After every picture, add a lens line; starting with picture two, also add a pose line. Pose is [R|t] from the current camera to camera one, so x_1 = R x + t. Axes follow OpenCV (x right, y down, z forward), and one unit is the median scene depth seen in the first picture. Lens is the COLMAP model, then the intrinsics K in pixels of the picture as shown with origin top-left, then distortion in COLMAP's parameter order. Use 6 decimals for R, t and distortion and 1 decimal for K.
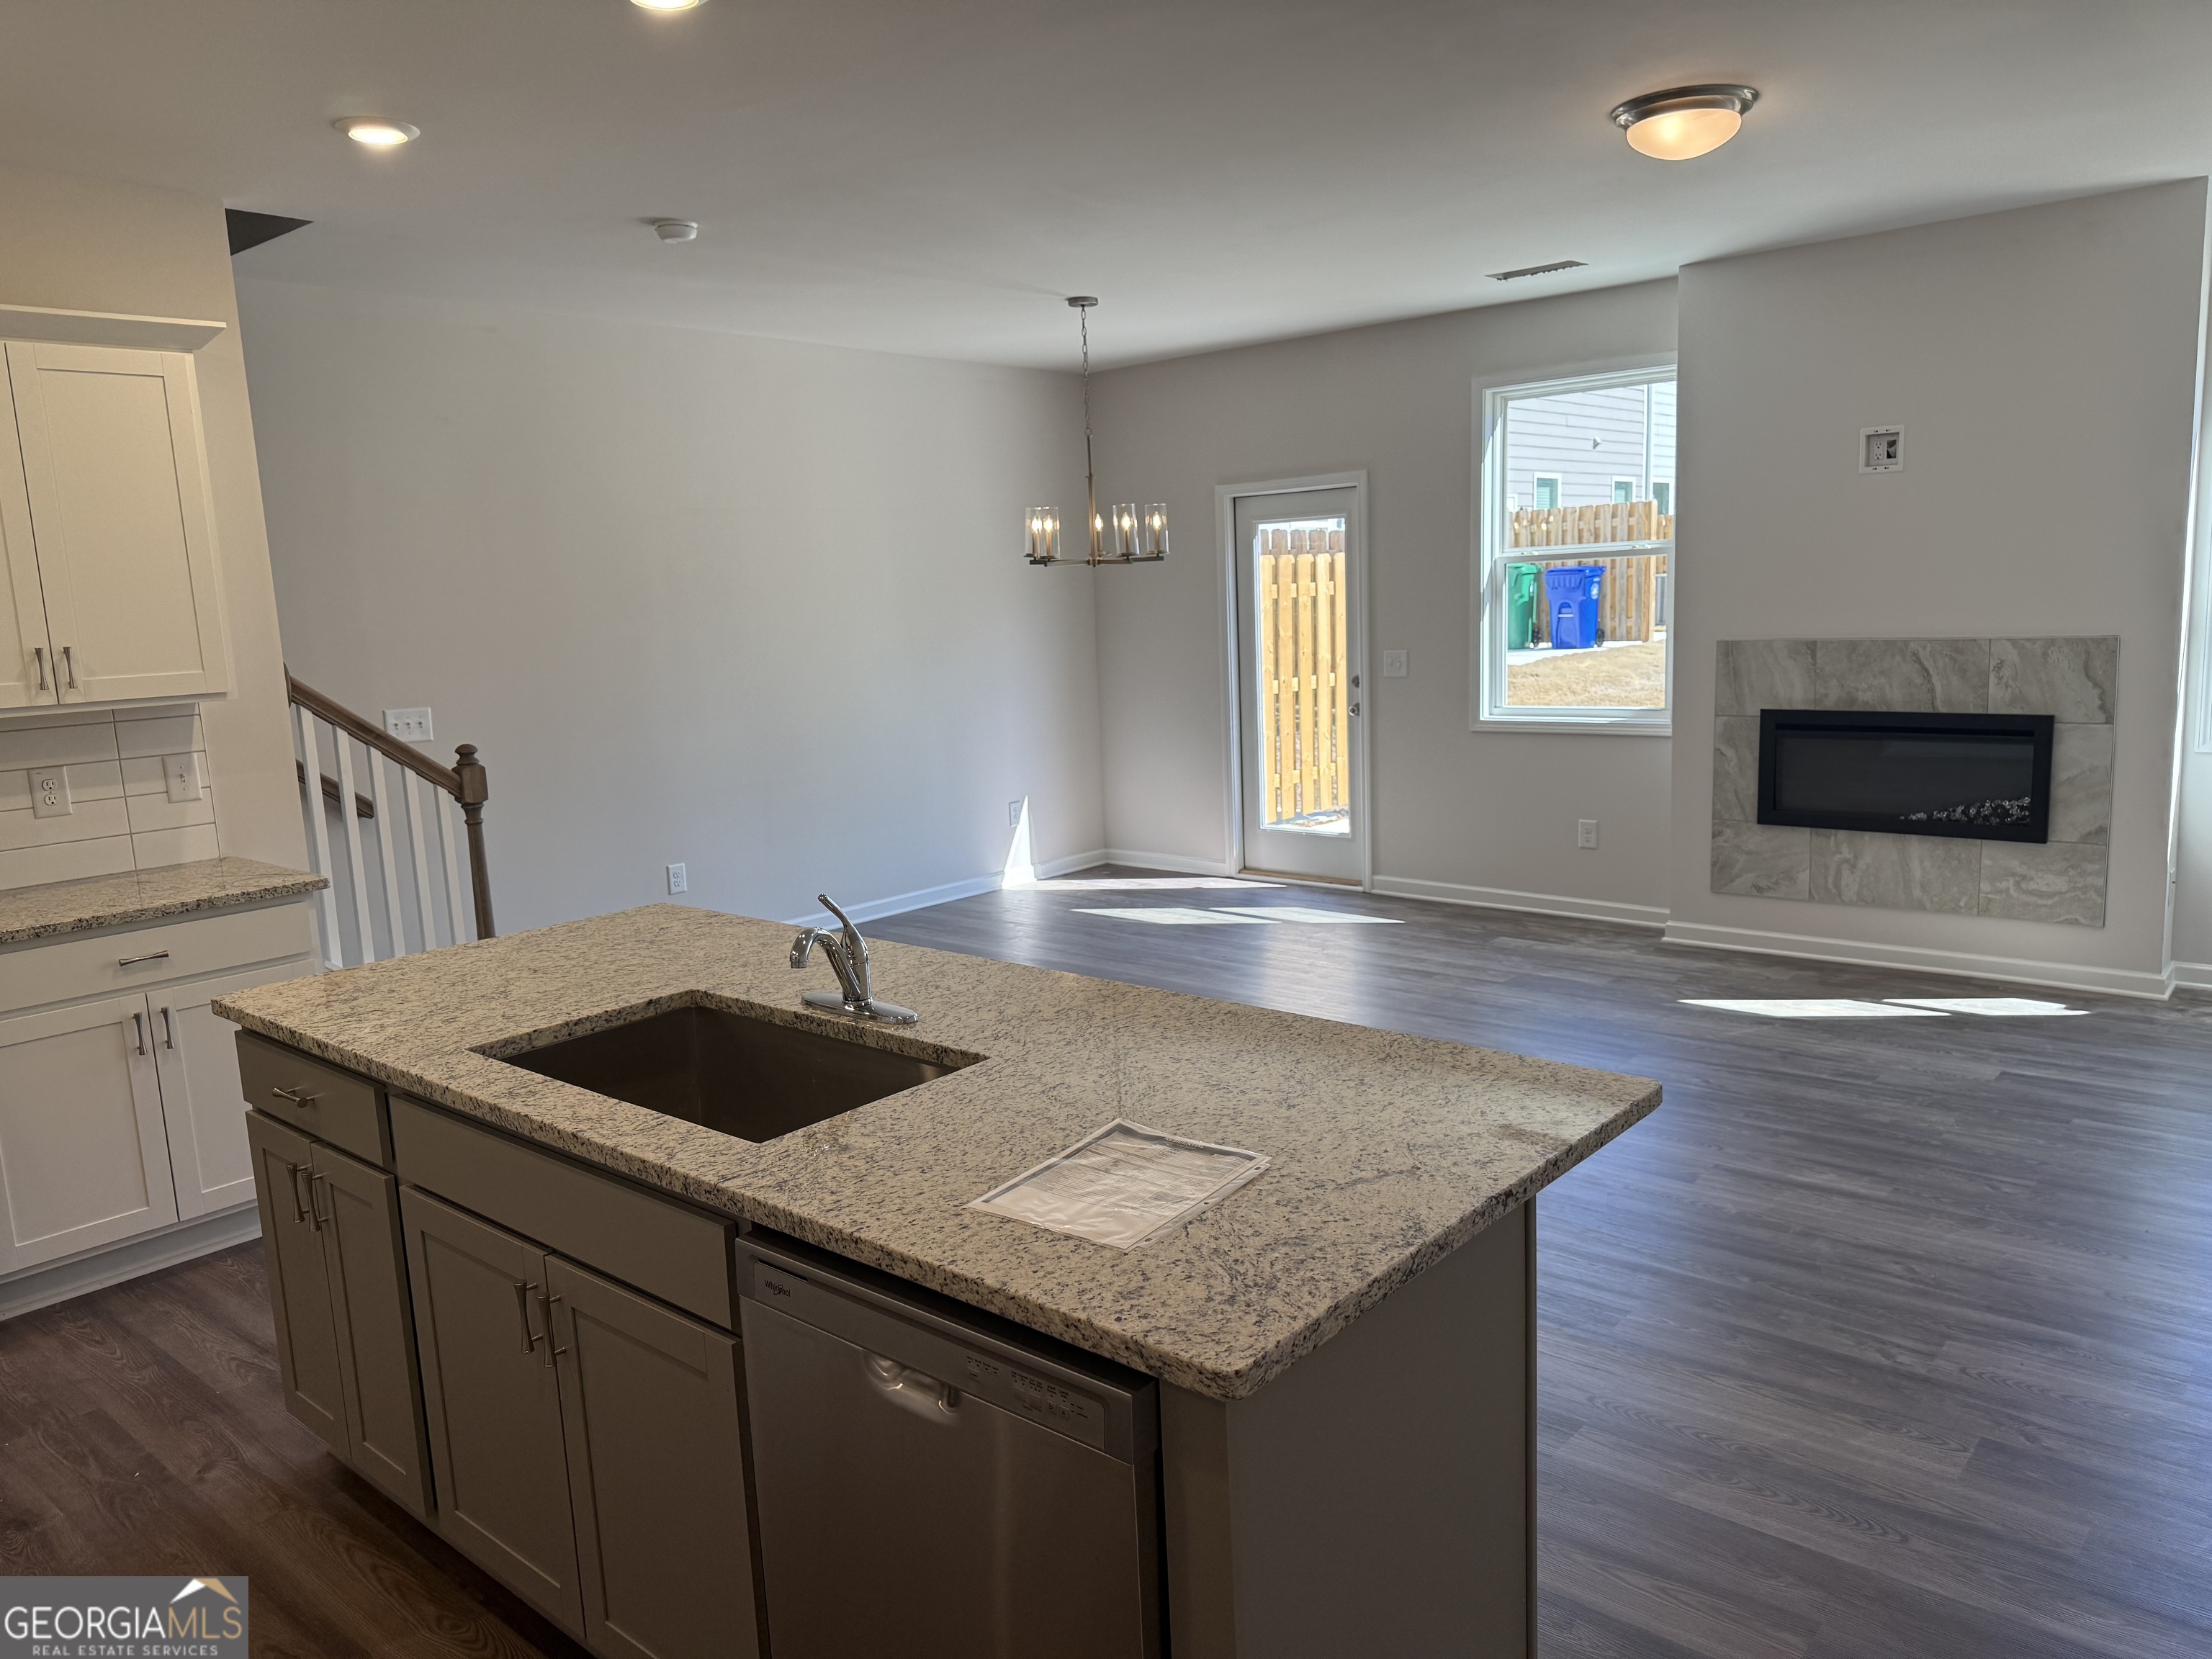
lens RADIAL K [[1563.5, 0, 1119.9], [0, 1563.5, 827.5], [0, 0, 1]] dist [0.028072, 0.000642]
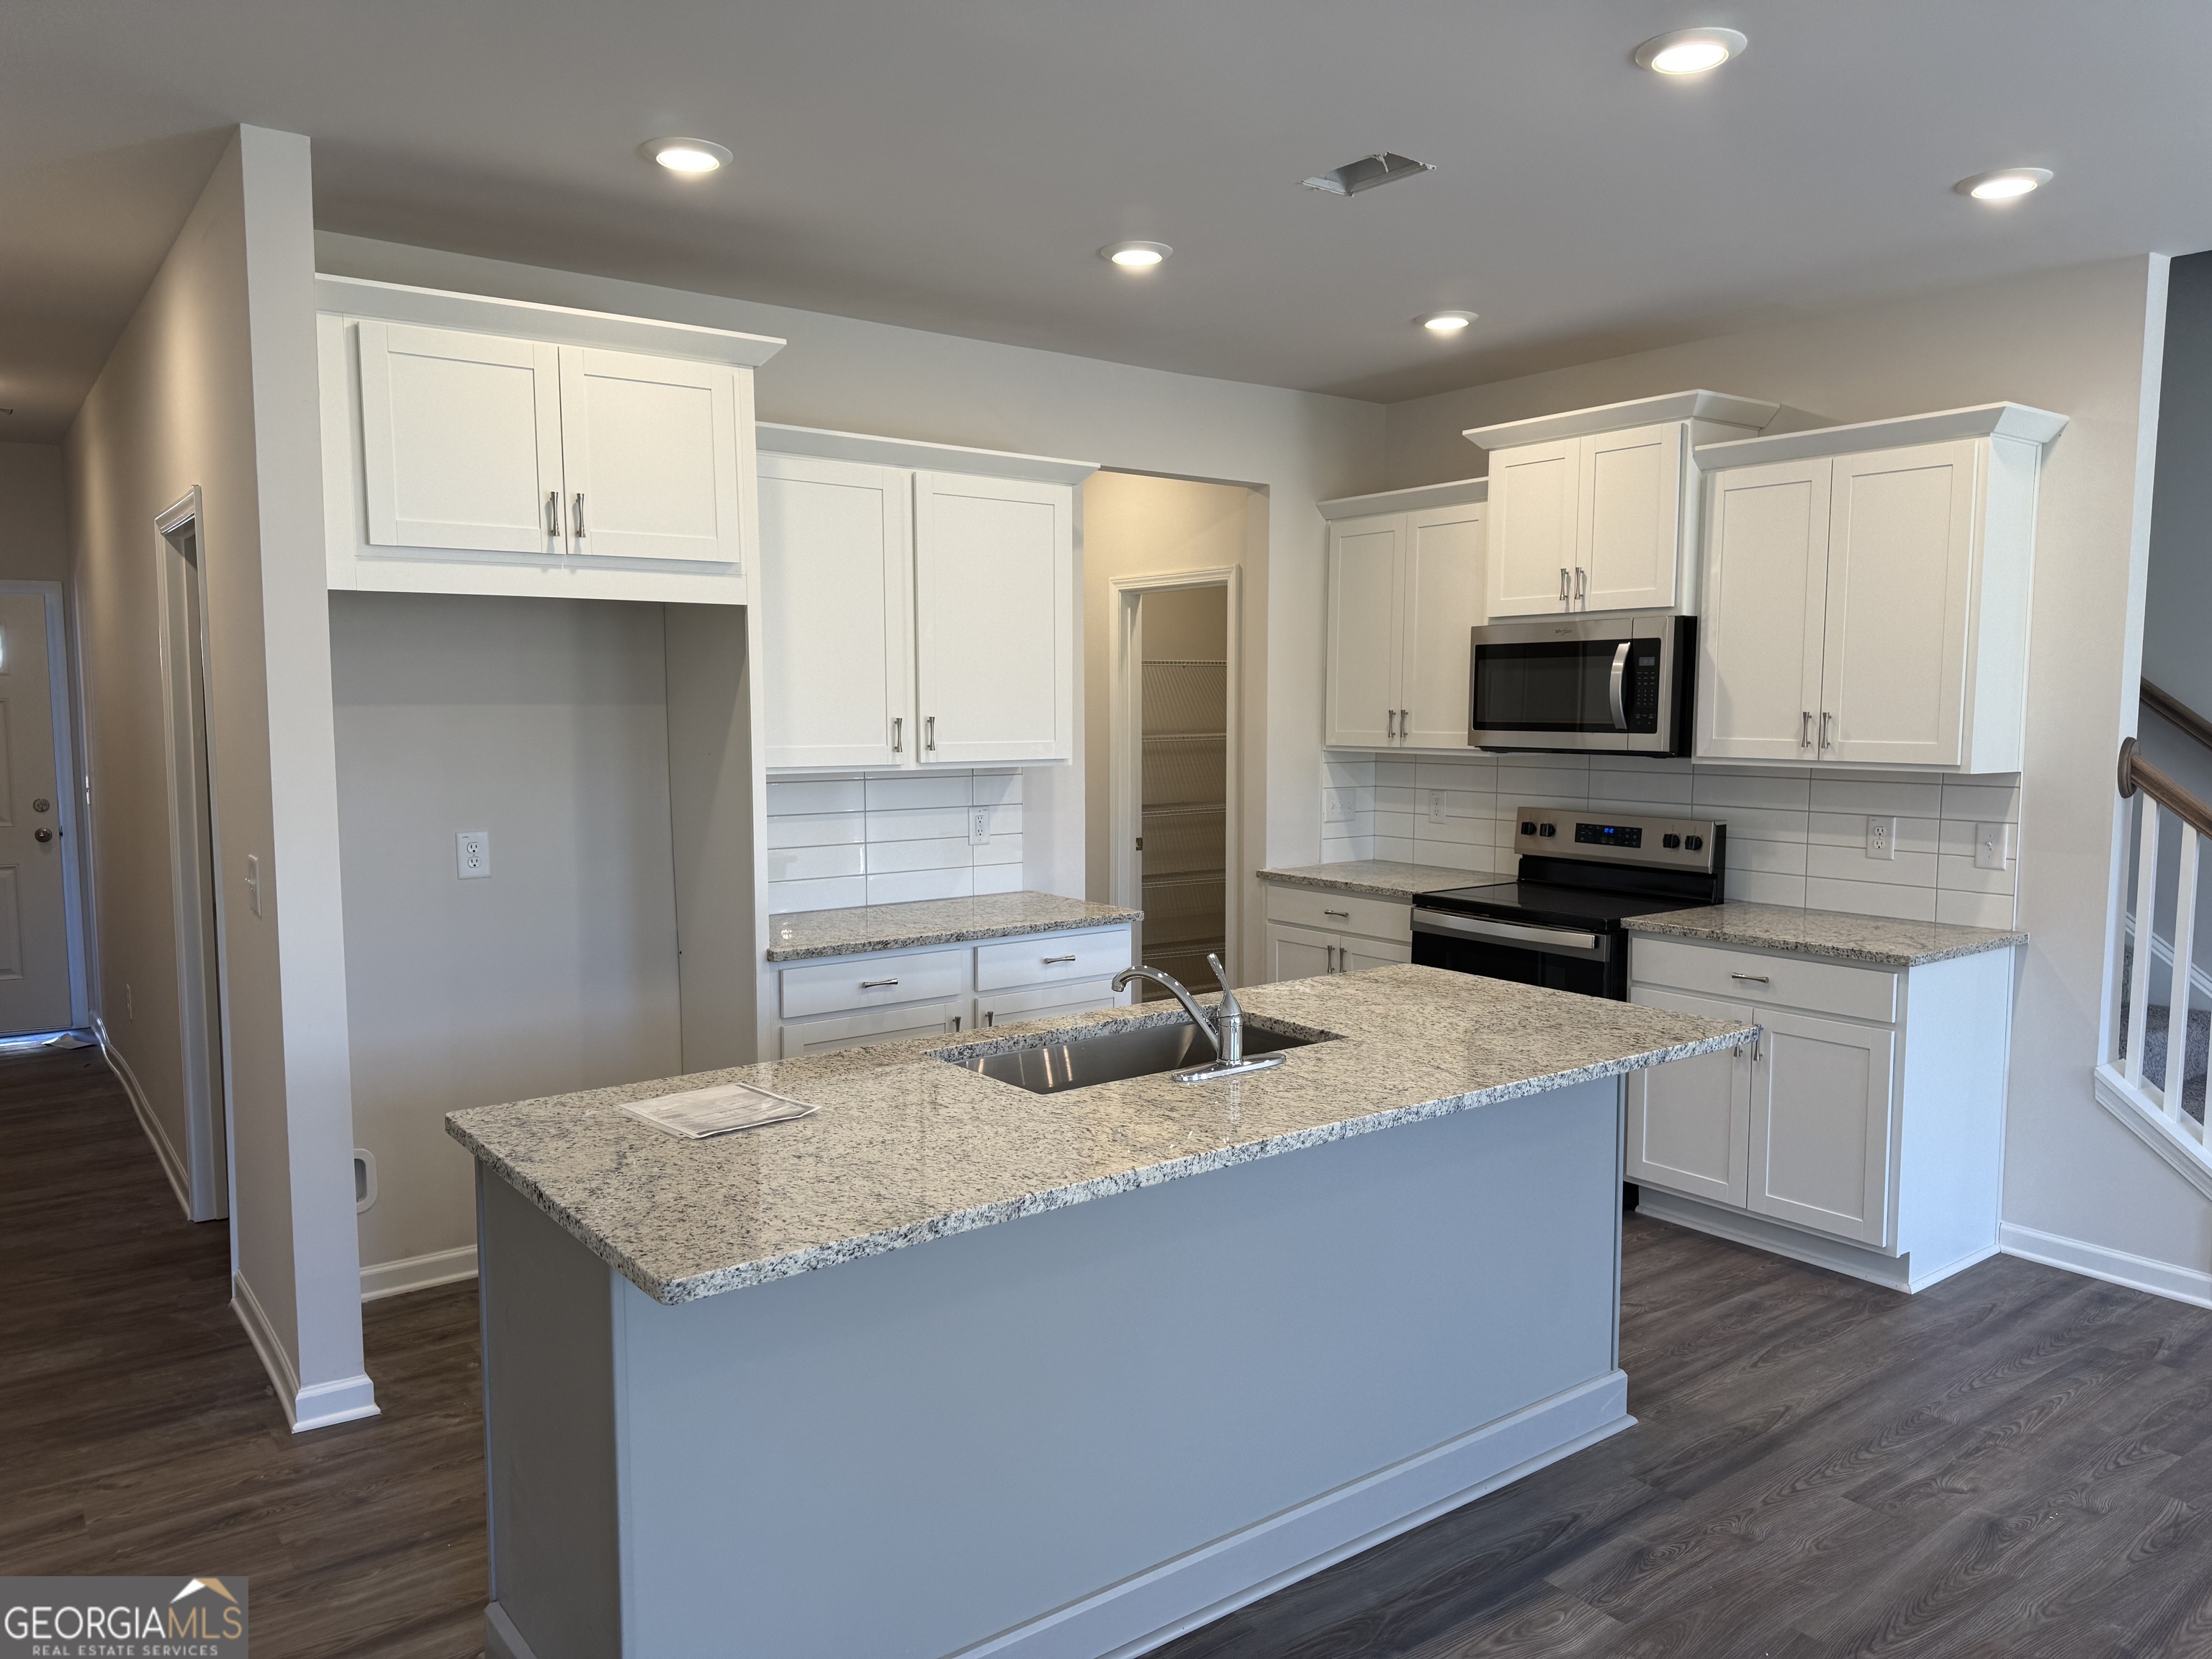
lens RADIAL K [[1567.9, 0, 1112.5], [0, 1567.9, 798.2], [0, 0, 1]] dist [0.006118, -0.003442]
pose [[-0.209146, 0.105912, -0.972132, 0.480989], [-0.144991, 0.979771, 0.137938, -0.111586], [0.967076, 0.169800, -0.189559, 0.590851]]
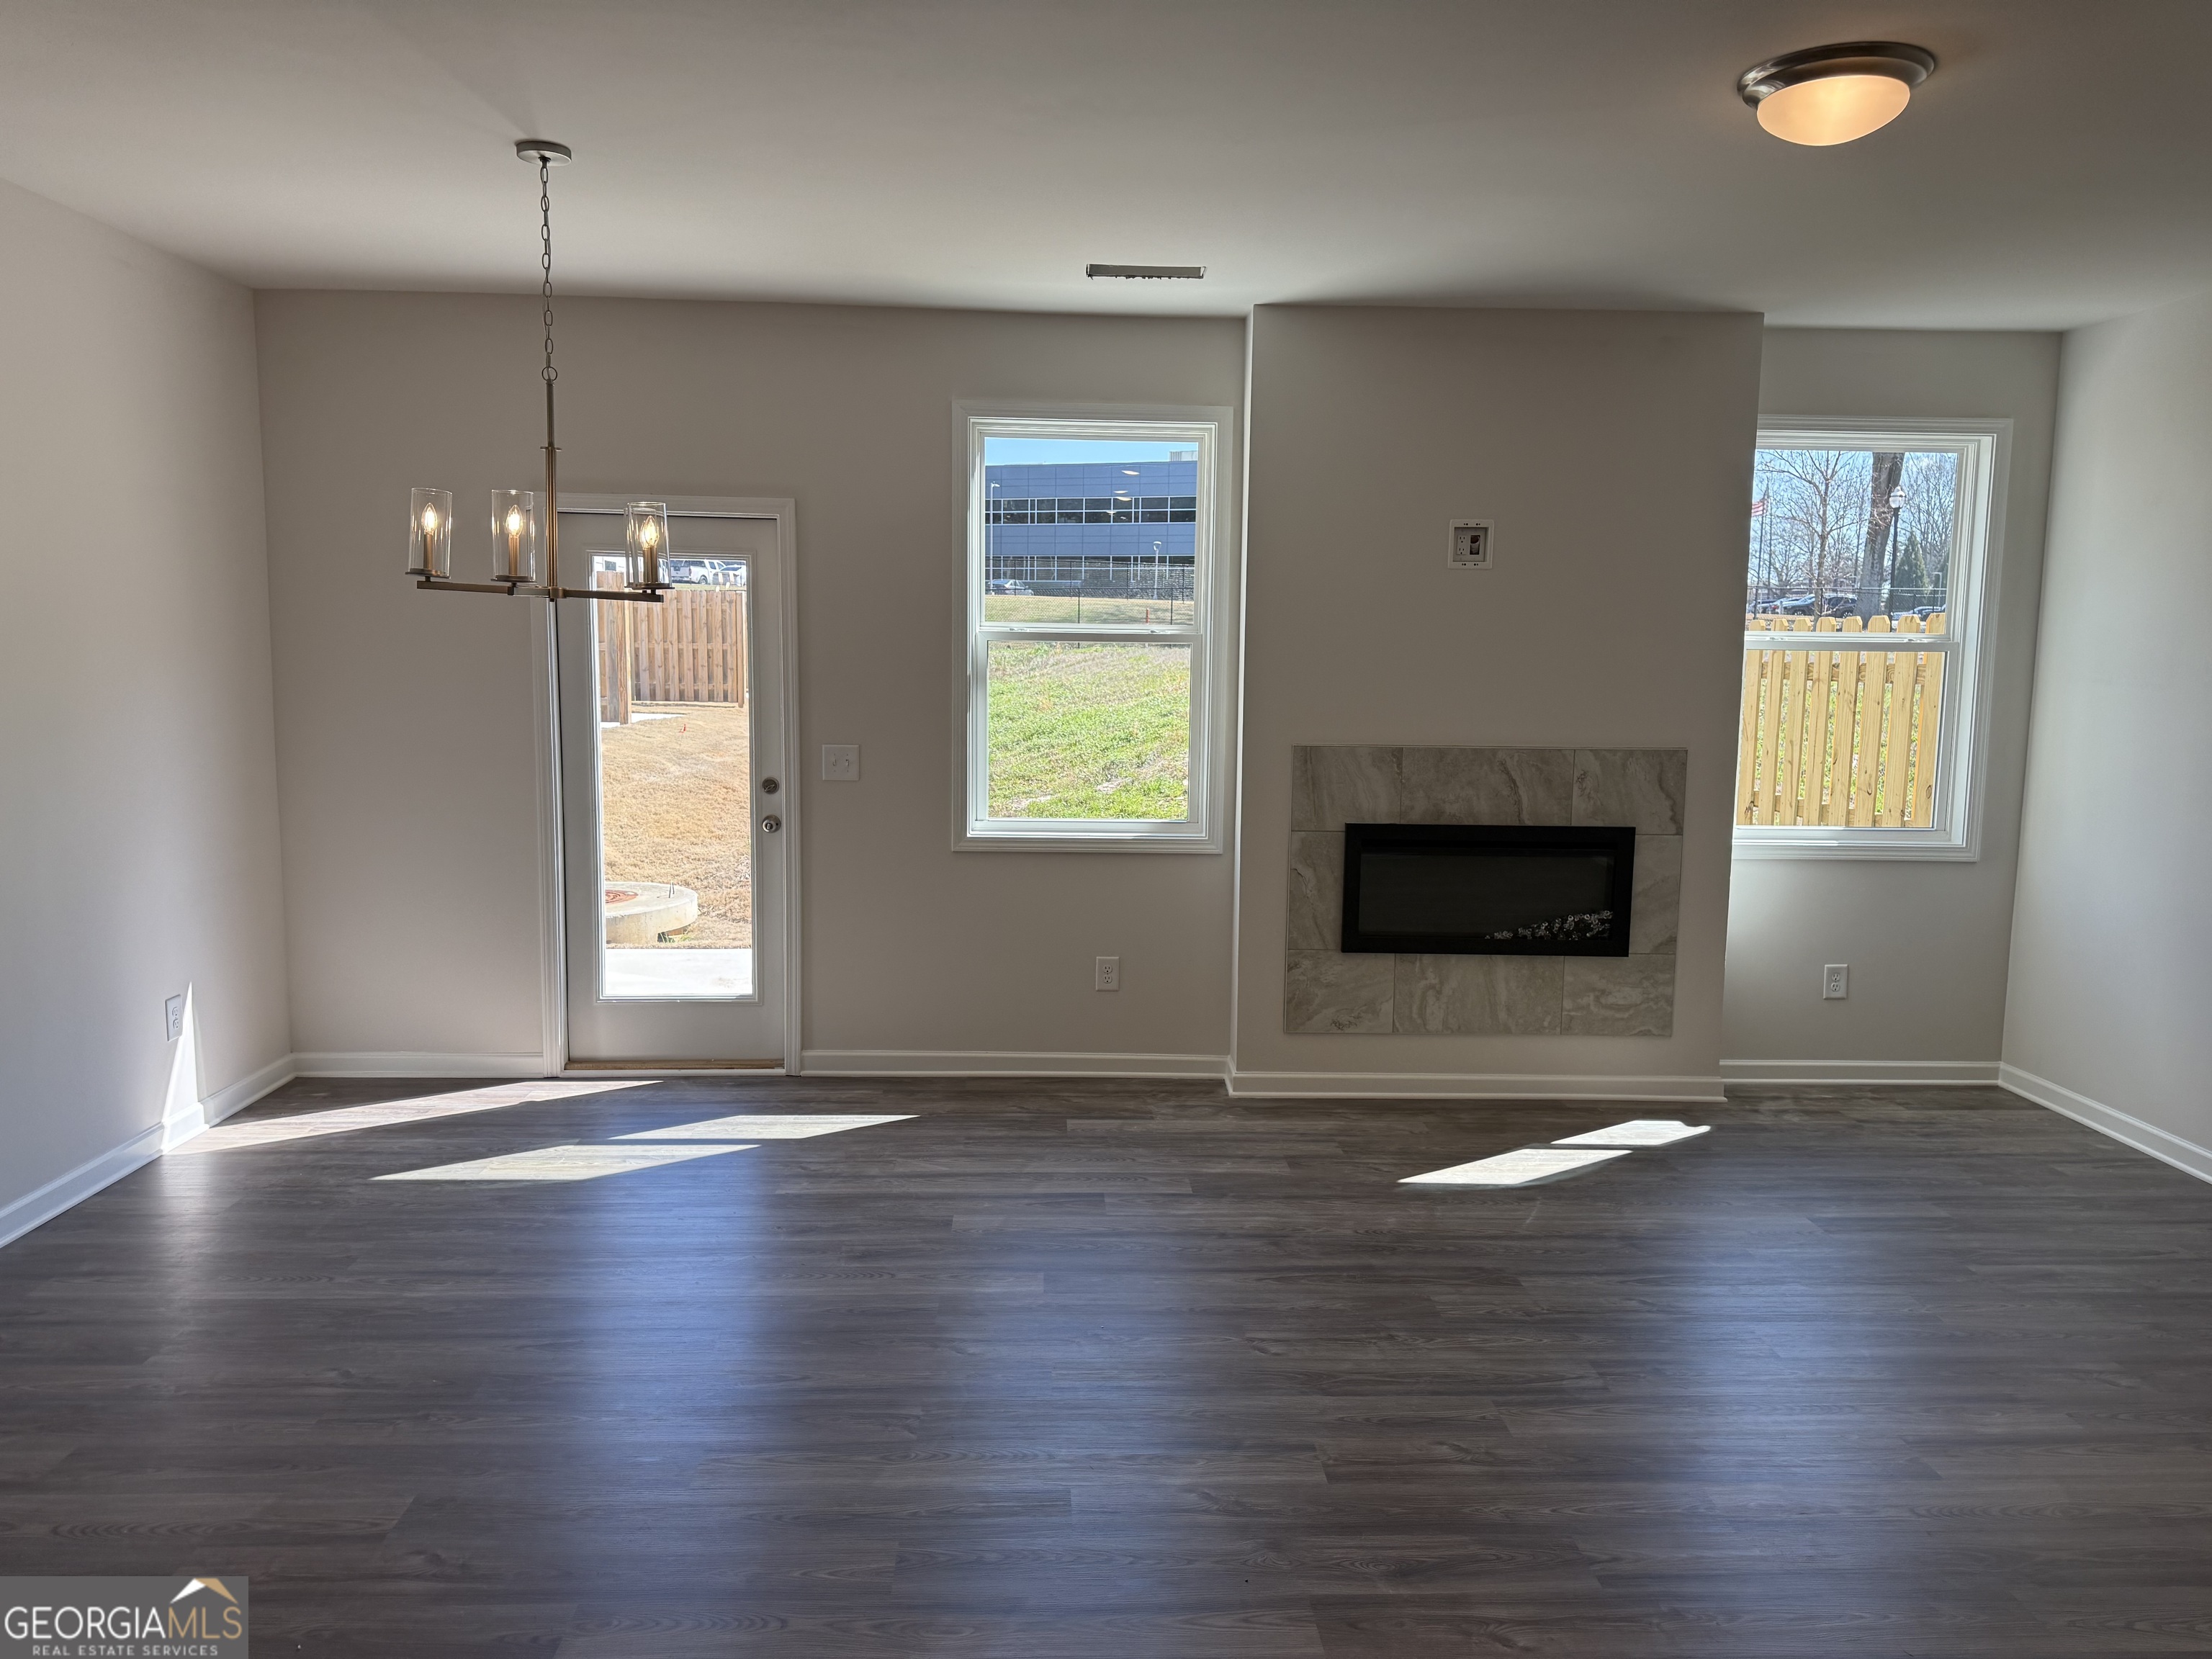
lens RADIAL K [[1538.4, 0, 1106.0], [0, 1538.4, 829.5], [0, 0, 1]] dist [0.155477, -0.214528]
pose [[0.732414, -0.029714, 0.680211, -0.378675], [0.060321, 0.997951, -0.021356, -0.081911], [-0.678182, 0.056672, 0.732705, 0.604612]]
